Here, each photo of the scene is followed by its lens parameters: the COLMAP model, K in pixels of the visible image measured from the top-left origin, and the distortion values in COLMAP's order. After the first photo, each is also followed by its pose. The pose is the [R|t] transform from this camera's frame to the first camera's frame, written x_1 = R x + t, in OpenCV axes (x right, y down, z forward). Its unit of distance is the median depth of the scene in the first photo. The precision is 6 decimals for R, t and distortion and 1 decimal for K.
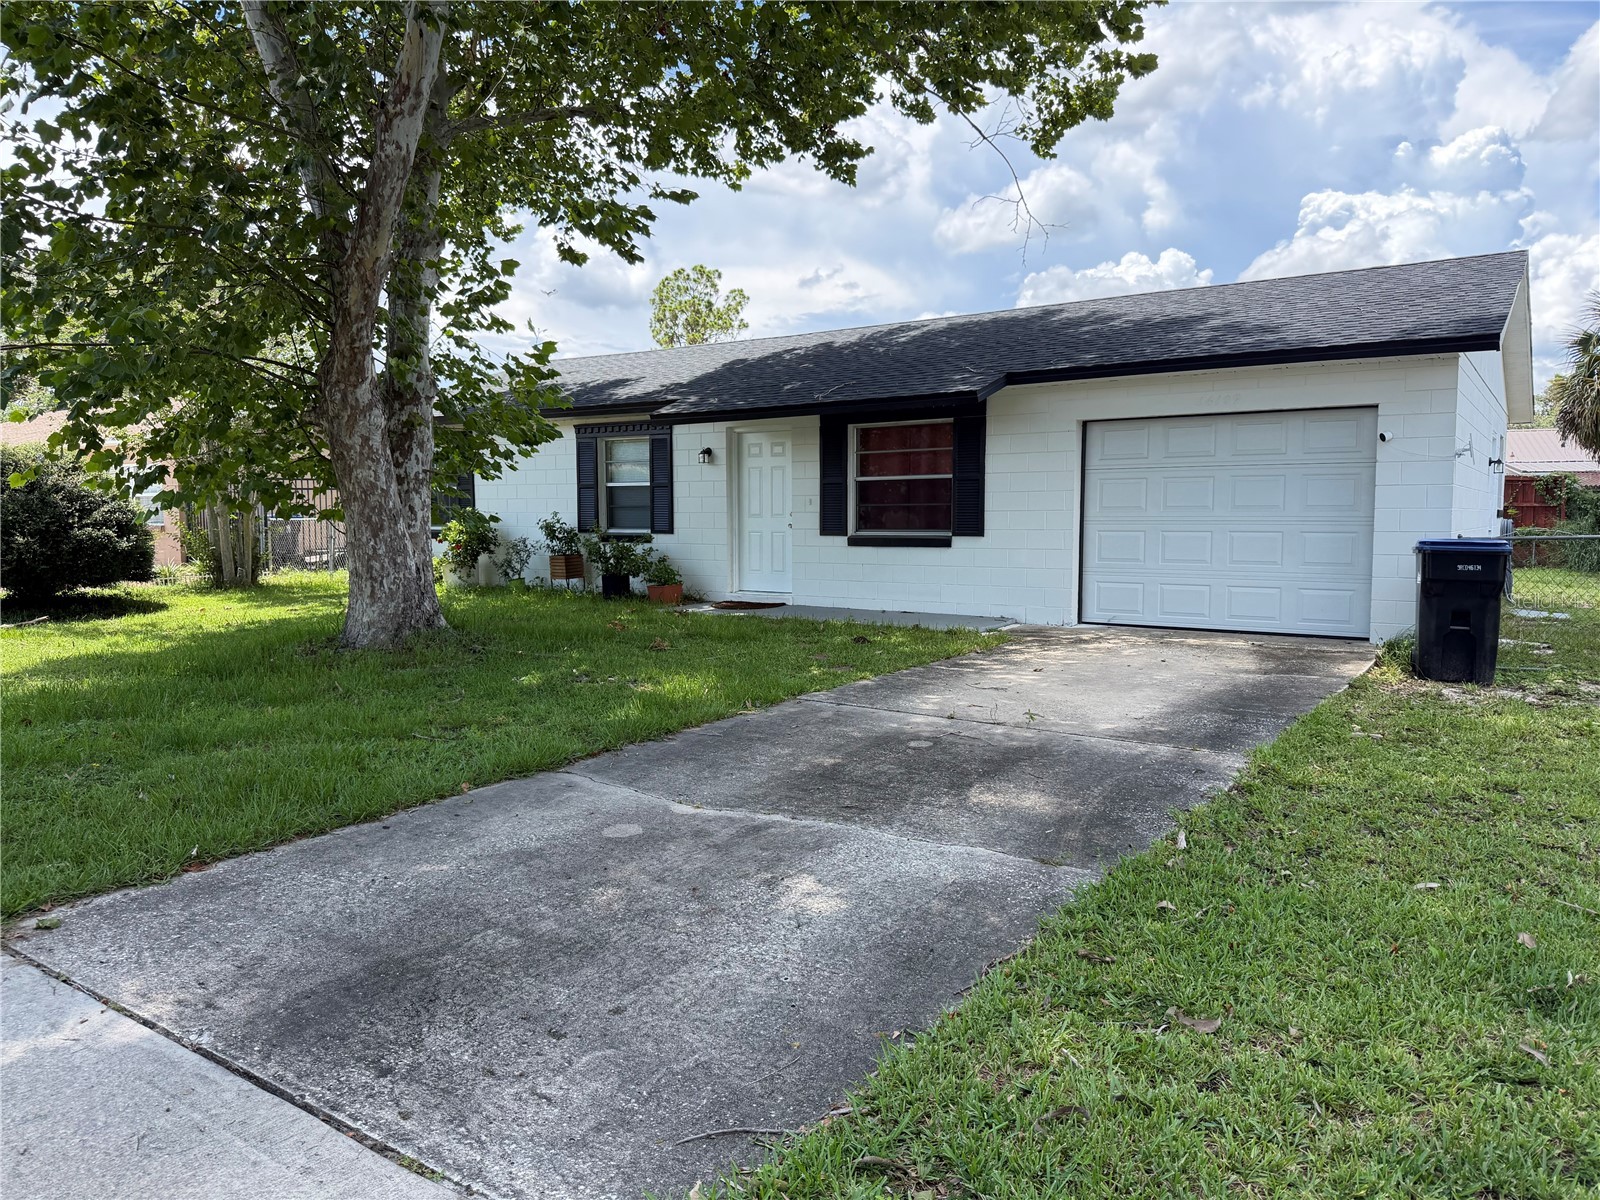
lens RADIAL K [[1121.4, 0, 803.4], [0, 1121.4, 575.4], [0, 0, 1]] dist [0.044584, -0.067838]
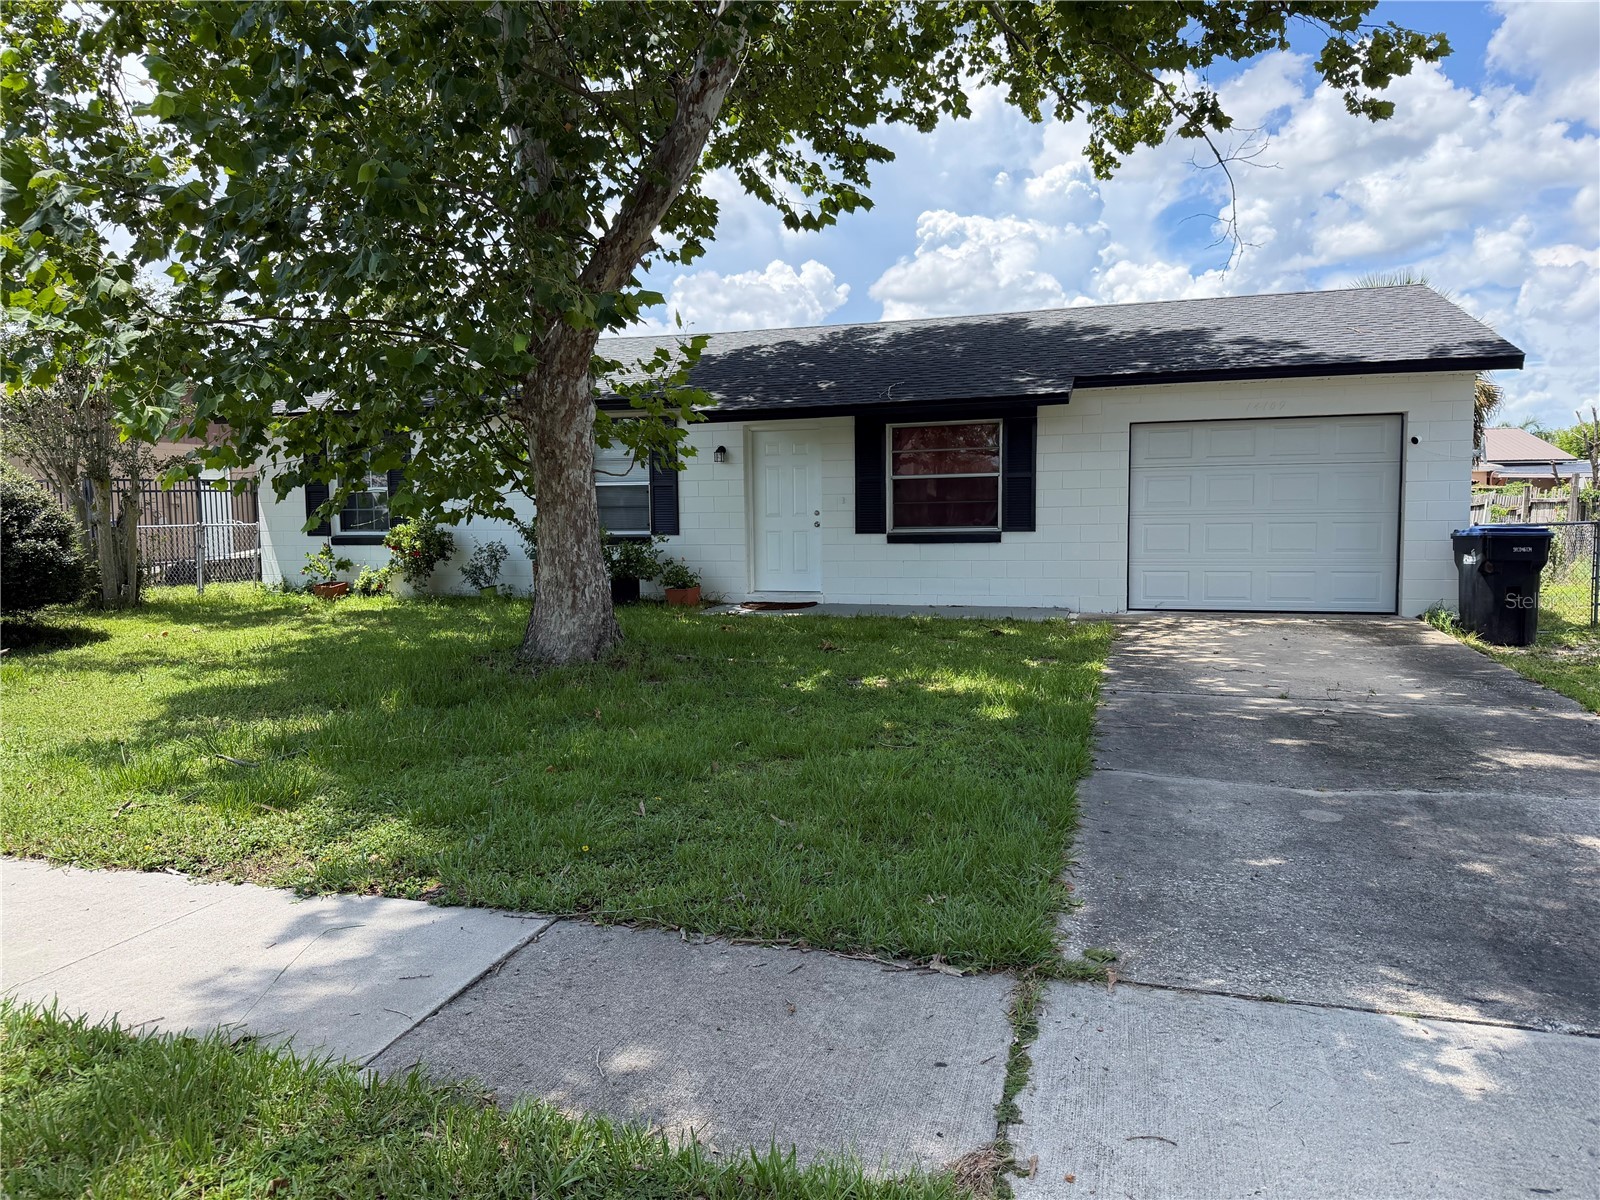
lens RADIAL K [[1114.0, 0, 800.0], [0, 1114.0, 600.0], [0, 0, 1]] dist [0.039184, -0.063764]
pose [[0.959738, -0.033538, 0.278888, -0.424327], [0.026869, 0.999255, 0.027701, -0.006860], [-0.279610, -0.019092, 0.959924, 0.065604]]
